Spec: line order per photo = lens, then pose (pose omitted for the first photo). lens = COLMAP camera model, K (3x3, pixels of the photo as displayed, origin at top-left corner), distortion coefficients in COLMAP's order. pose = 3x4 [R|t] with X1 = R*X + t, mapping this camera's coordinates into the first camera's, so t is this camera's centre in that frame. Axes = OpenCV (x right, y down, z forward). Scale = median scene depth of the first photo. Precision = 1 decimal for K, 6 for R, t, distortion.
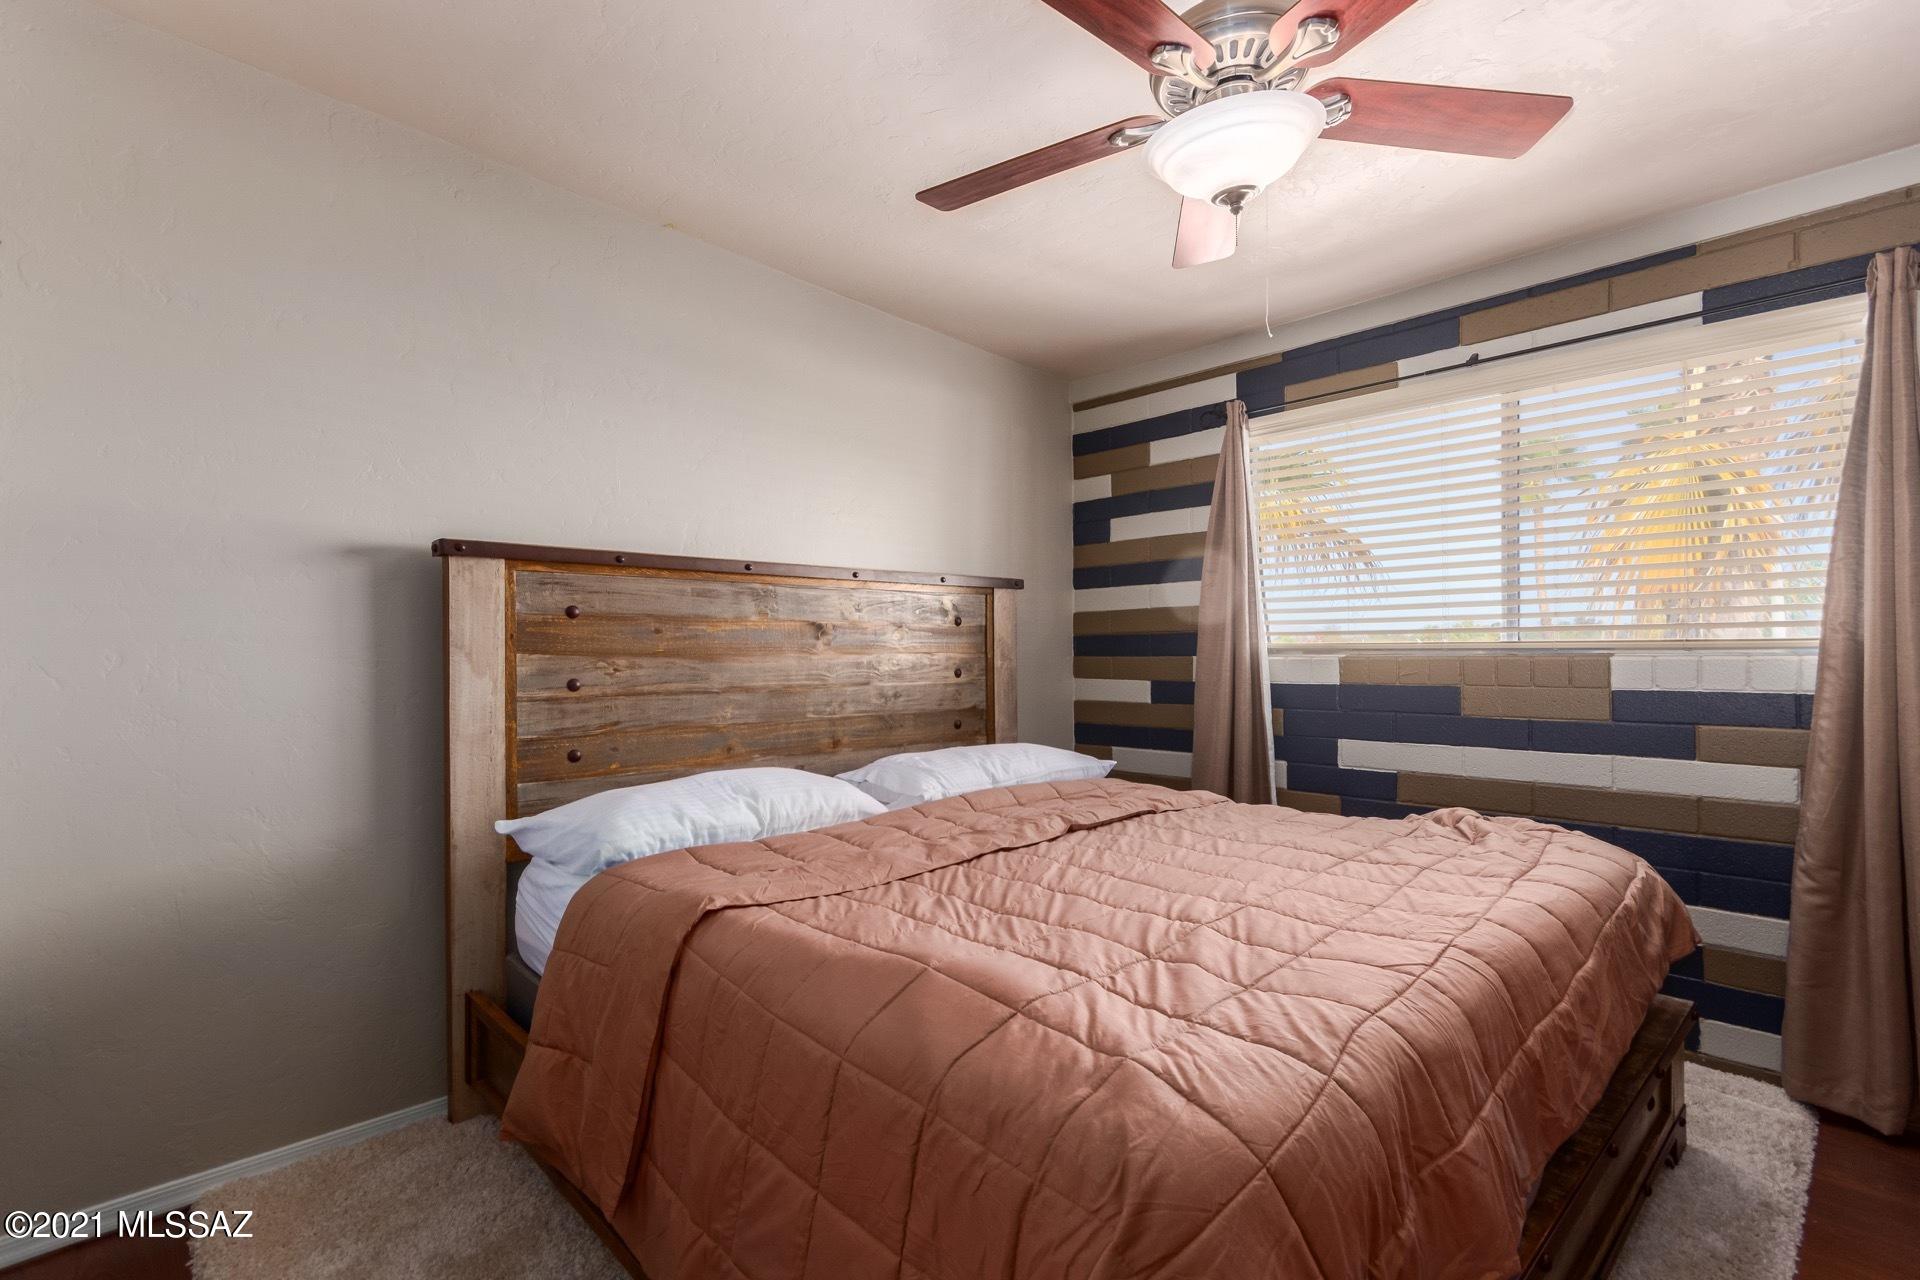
lens RADIAL K [[904.6, 0, 957.4], [0, 904.6, 635.1], [0, 0, 1]] dist [-0.000058, 0.000414]
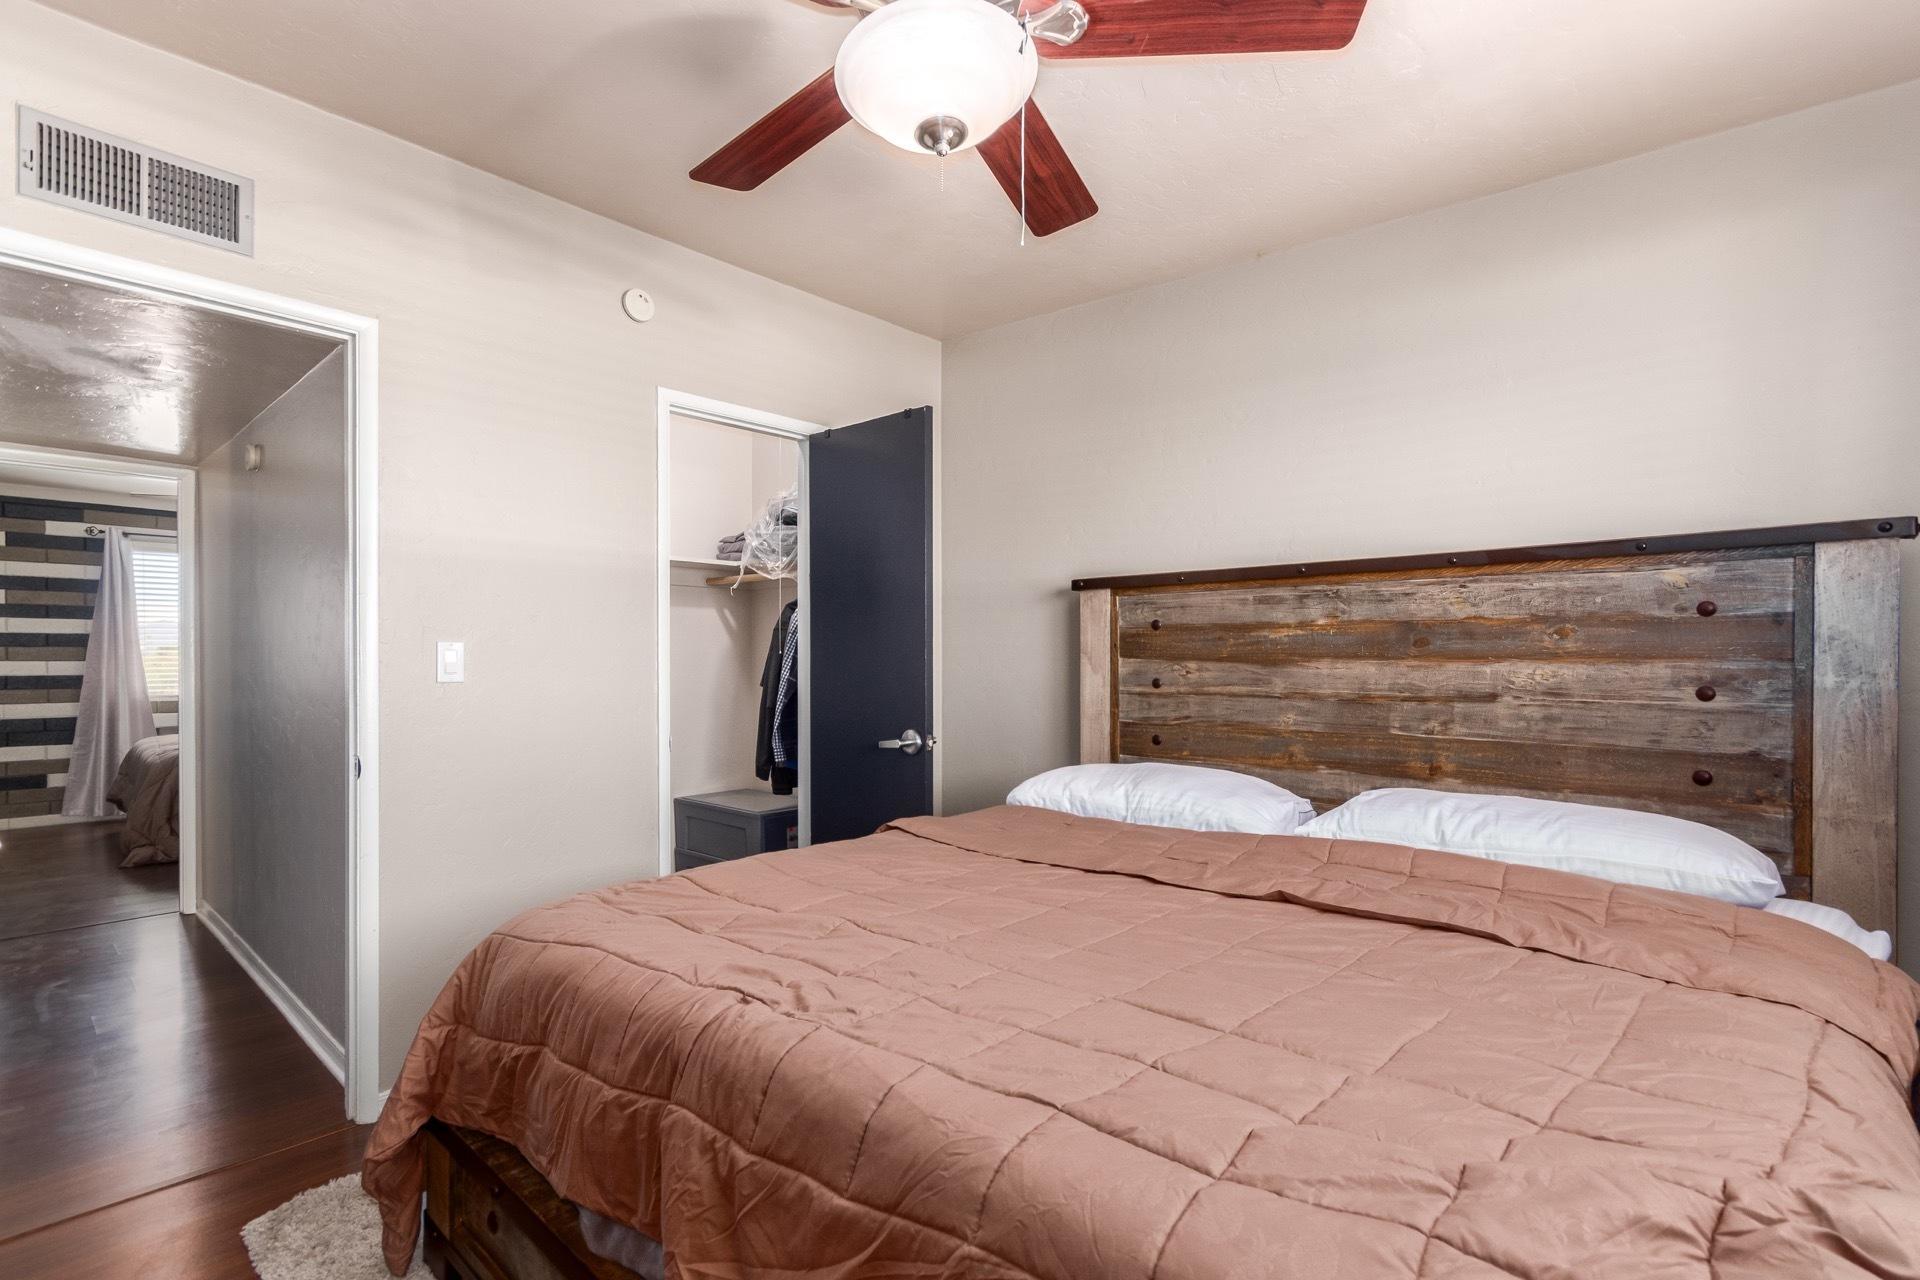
lens RADIAL K [[904.6, 0, 957.4], [0, 904.6, 635.1], [0, 0, 1]] dist [-0.000058, 0.000414]
pose [[0.062518, -0.020581, -0.997832, 0.803562], [0.017199, 0.999661, -0.019542, 0.008293], [0.997896, -0.015940, 0.062851, 0.644068]]
